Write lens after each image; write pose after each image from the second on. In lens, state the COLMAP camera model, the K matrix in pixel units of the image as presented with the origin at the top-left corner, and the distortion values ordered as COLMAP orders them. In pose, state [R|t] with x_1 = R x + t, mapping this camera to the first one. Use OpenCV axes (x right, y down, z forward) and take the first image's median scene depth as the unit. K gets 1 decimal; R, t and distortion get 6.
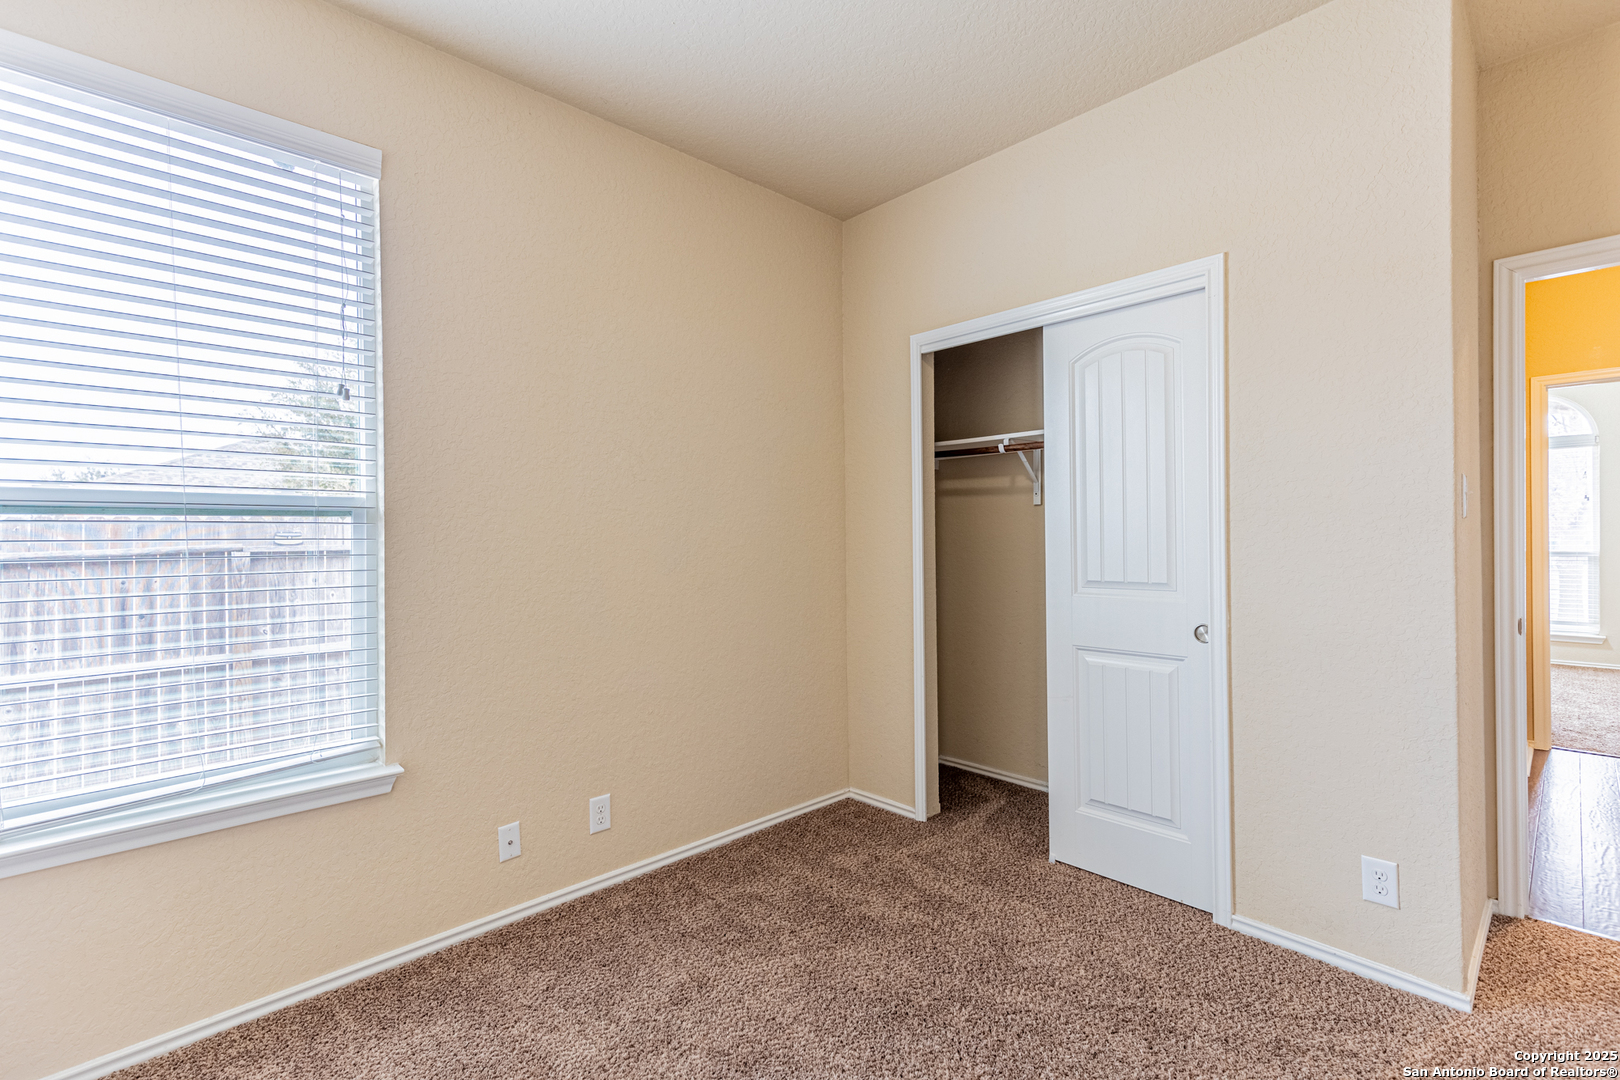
lens RADIAL K [[730.1, 0, 813.3], [0, 730.1, 540.4], [0, 0, 1]] dist [0.008524, -0.001229]
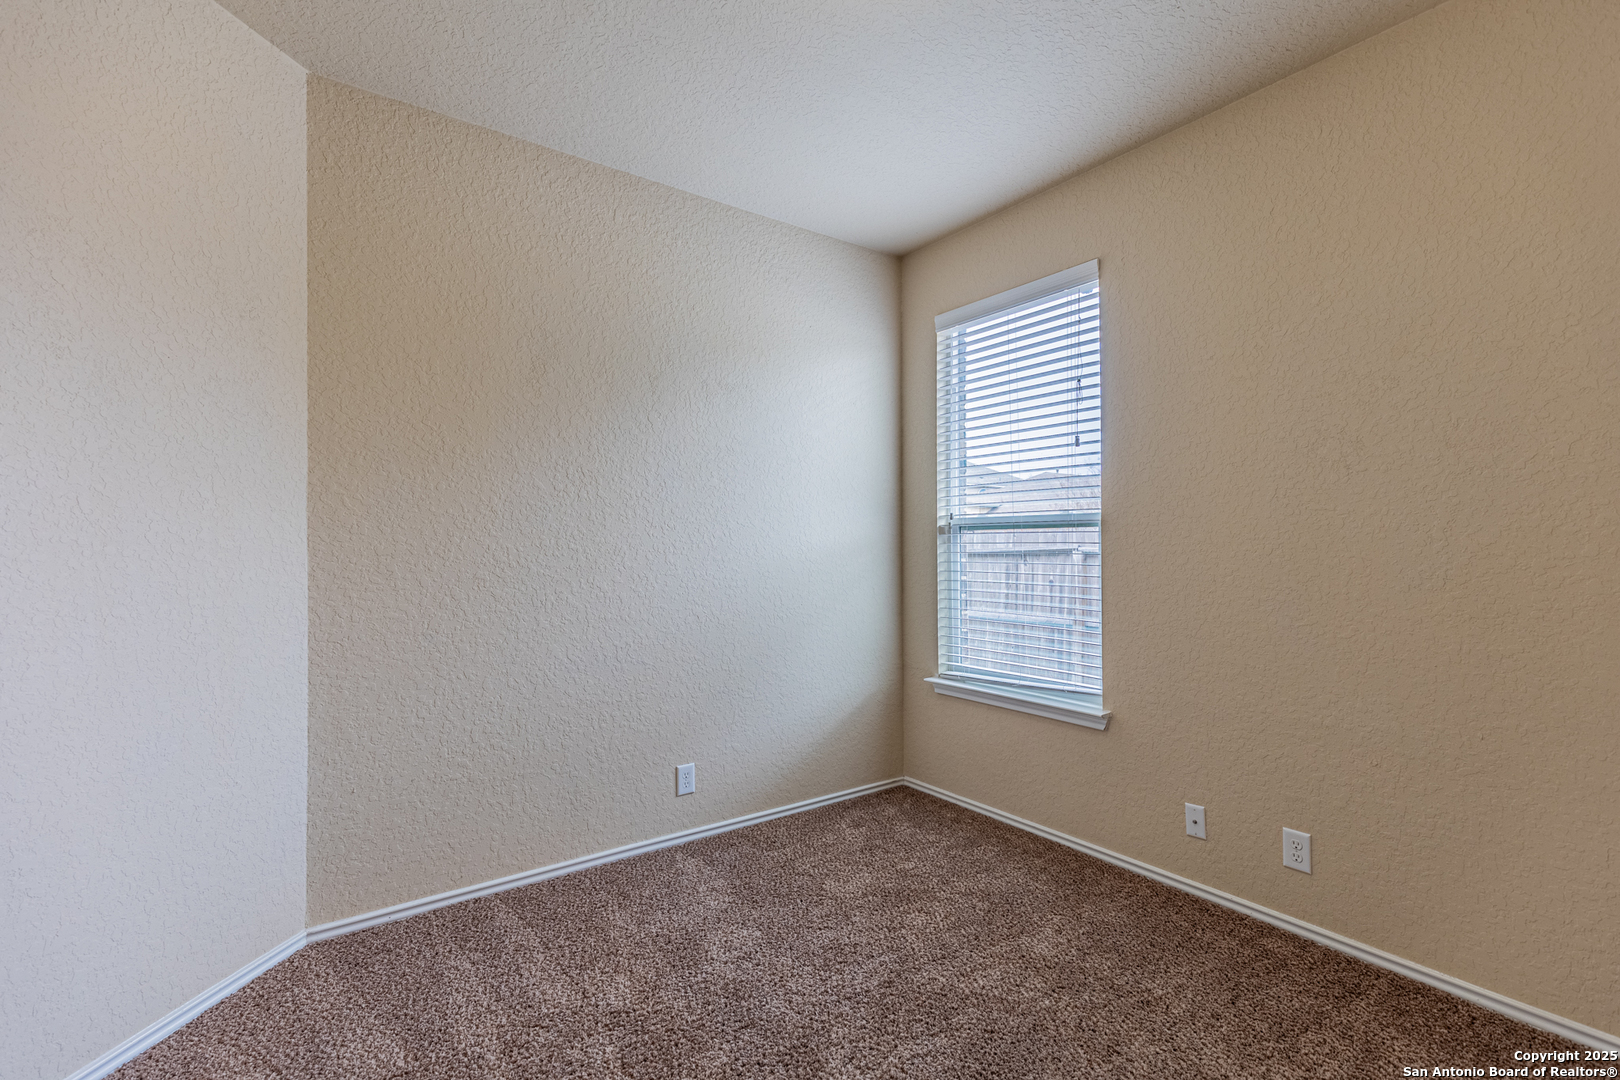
lens RADIAL K [[730.1, 0, 812.4], [0, 730.1, 538.9], [0, 0, 1]] dist [0.008524, -0.001229]
pose [[-0.139517, 0.005951, -0.990202, 0.793644], [0.005013, 0.999973, 0.005303, -0.018553], [0.990207, -0.004224, -0.139543, 0.629388]]
